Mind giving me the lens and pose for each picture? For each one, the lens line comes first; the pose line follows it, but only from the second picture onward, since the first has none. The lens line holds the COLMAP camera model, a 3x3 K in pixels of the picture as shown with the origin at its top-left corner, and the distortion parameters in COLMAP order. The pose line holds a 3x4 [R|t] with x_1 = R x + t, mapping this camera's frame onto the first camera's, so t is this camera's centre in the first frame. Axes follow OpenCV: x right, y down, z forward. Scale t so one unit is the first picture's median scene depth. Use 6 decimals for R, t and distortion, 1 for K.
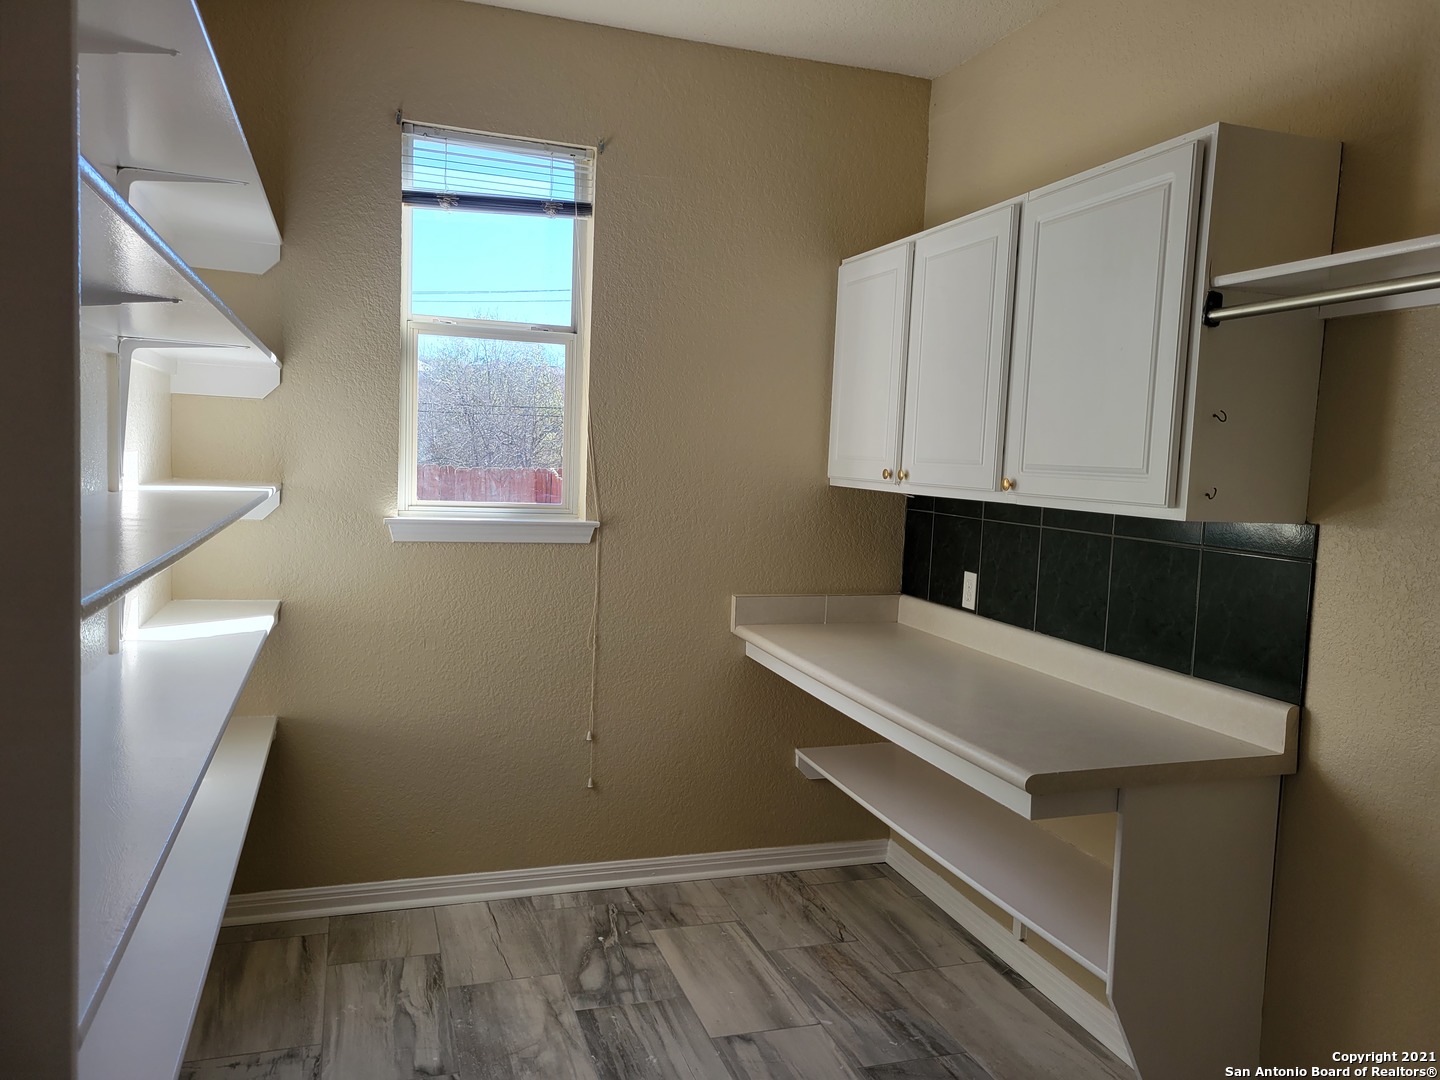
lens RADIAL K [[1081.3, 0, 713.2], [0, 1081.3, 534.3], [0, 0, 1]] dist [0.047568, -0.027791]
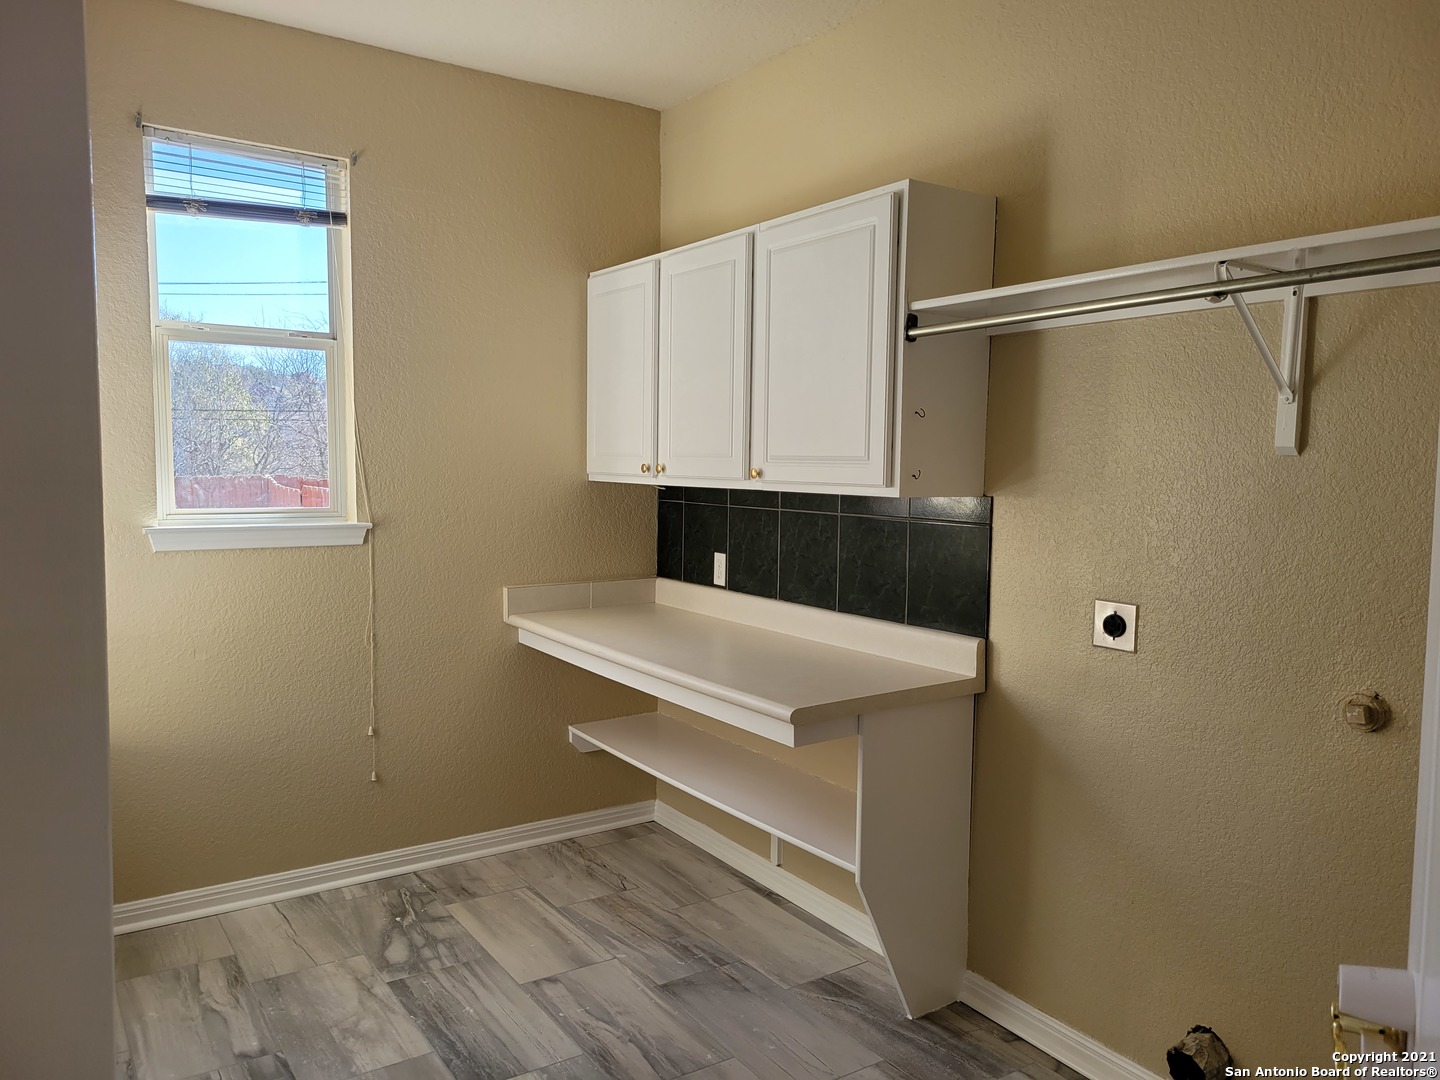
lens RADIAL K [[1081.3, 0, 727.7], [0, 1081.3, 544.3], [0, 0, 1]] dist [0.047568, -0.027791]
pose [[0.961910, -0.049970, 0.268762, -0.064490], [0.047084, 0.998743, 0.017178, 0.007693], [-0.269283, -0.003869, 0.963053, -0.100641]]
